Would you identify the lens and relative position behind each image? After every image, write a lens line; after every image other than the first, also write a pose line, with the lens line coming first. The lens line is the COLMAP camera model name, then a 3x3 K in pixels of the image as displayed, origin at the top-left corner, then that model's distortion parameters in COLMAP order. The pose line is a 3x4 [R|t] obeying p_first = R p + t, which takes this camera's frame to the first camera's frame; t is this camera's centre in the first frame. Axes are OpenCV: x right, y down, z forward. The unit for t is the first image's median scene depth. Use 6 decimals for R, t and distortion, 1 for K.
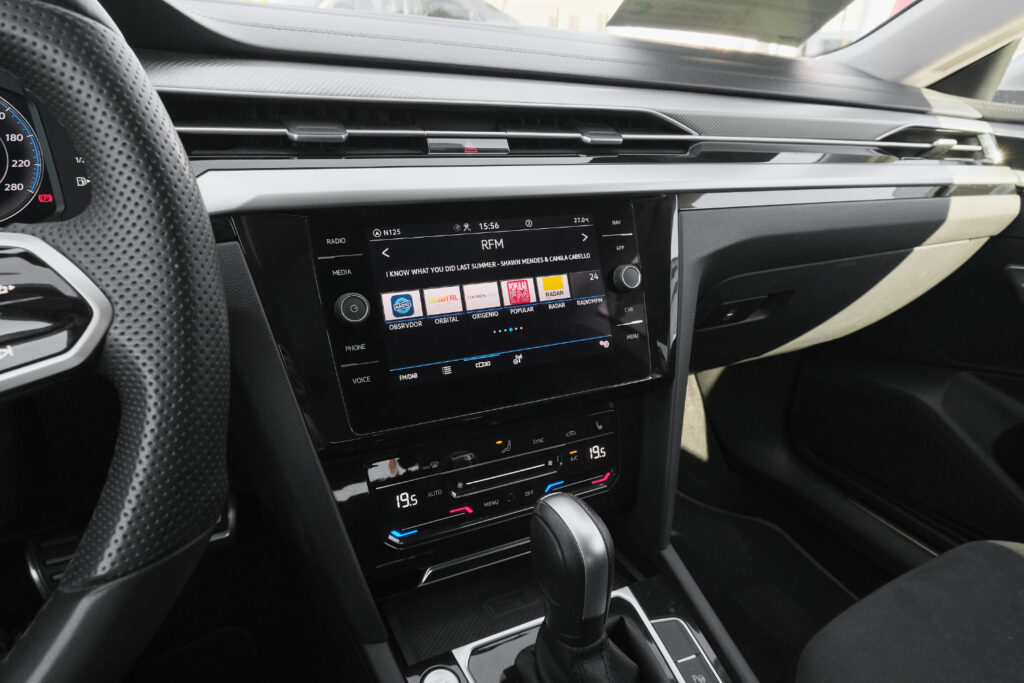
lens RADIAL K [[645.1, 0, 512.0], [0, 645.1, 341.5], [0, 0, 1]] dist [-0.001615, -0.000610]
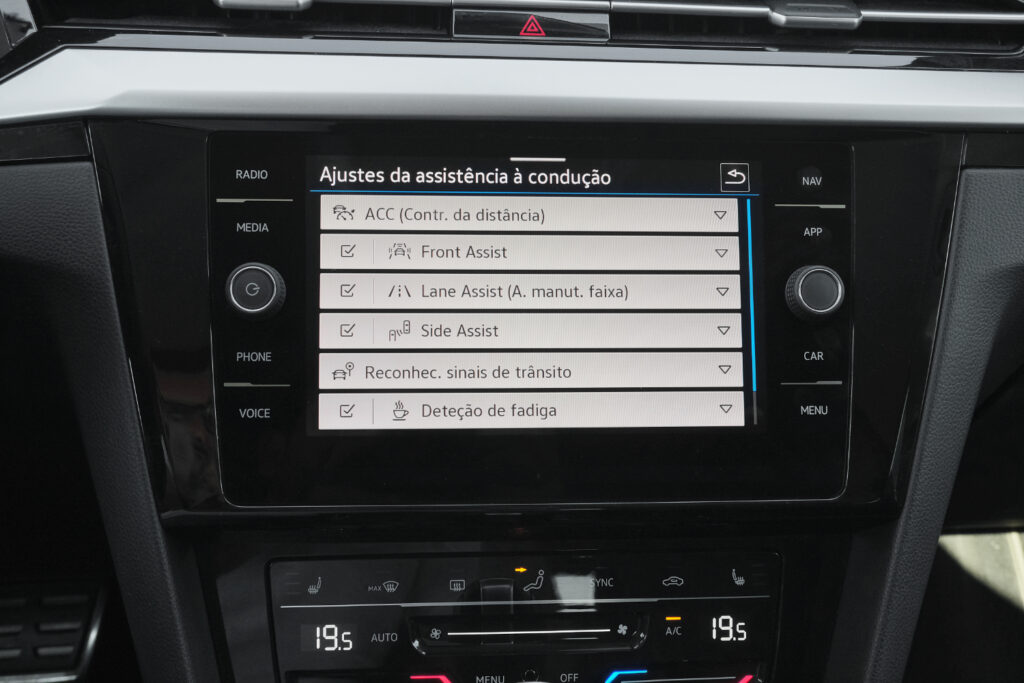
lens RADIAL K [[1101.2, 0, 506.6], [0, 1101.2, 345.3], [0, 0, 1]] dist [0.002164, 0.012942]
pose [[0.925890, 0.117103, -0.359185, 0.291797], [-0.132225, 0.991061, -0.017734, -0.011990], [0.353898, 0.063913, 0.933098, 0.134442]]
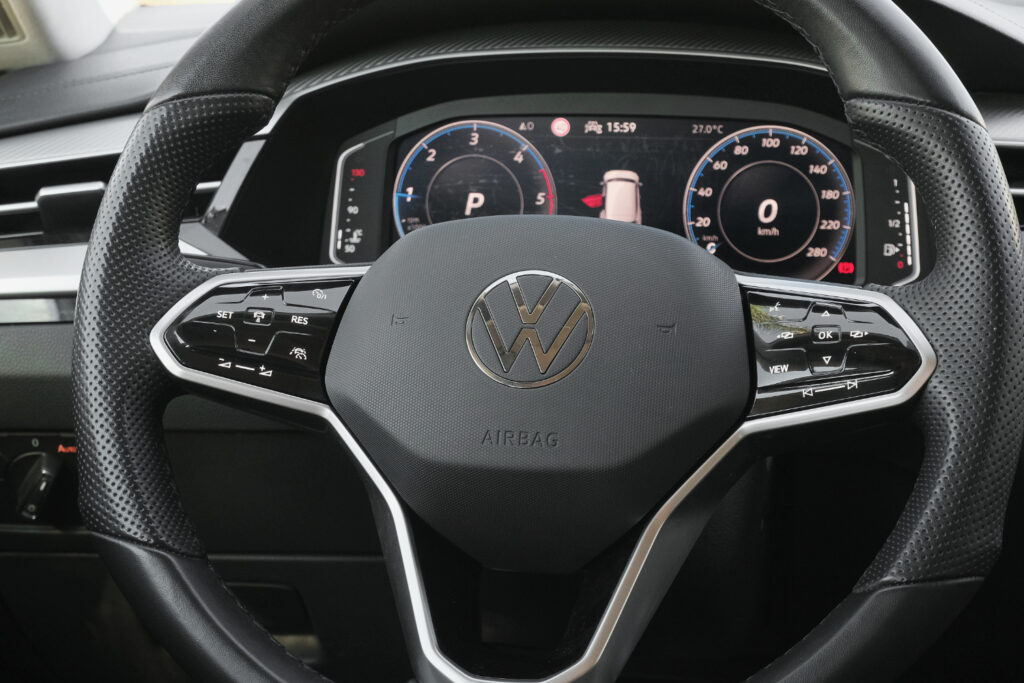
lens RADIAL K [[2022.4, 0, 512.1], [0, 2022.4, 372.1], [0, 0, 1]] dist [-0.108101, 0.184863]
pose [[0.768609, 0.089855, -0.633377, 0.495050], [-0.211097, 0.970253, -0.118522, 0.257039], [0.603886, 0.224801, 0.764713, -1.014647]]
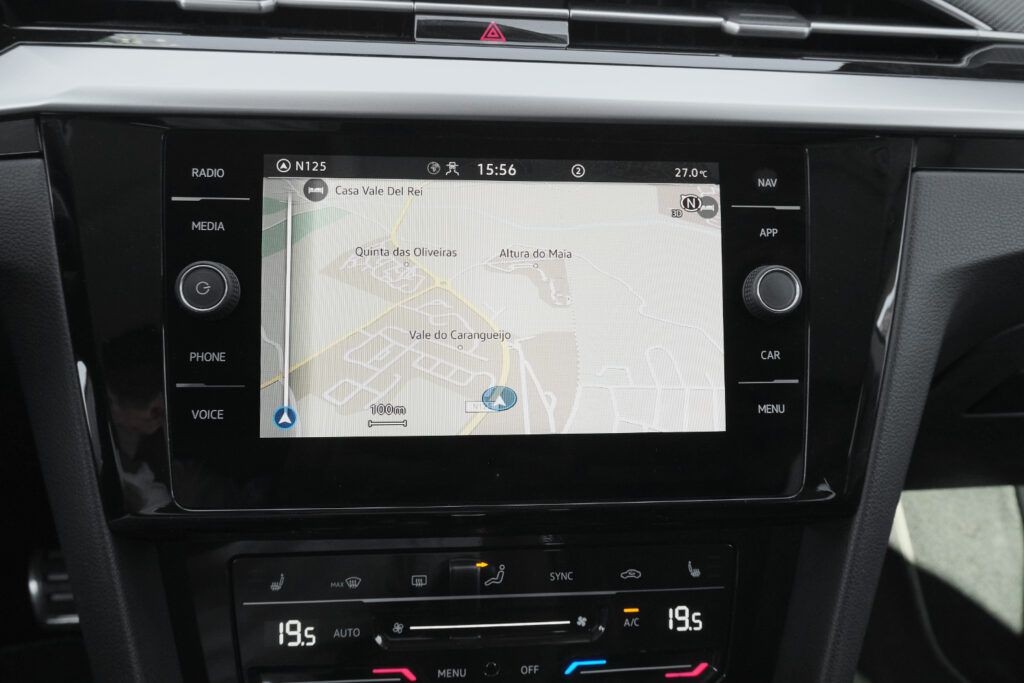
lens RADIAL K [[788.6, 0, 508.8], [0, 788.6, 333.1], [0, 0, 1]] dist [-0.002436, -0.002153]
pose [[0.930274, 0.114823, -0.348434, 0.223298], [-0.131445, 0.991024, -0.024358, -0.026497], [0.342510, 0.068460, 0.937017, 0.387107]]
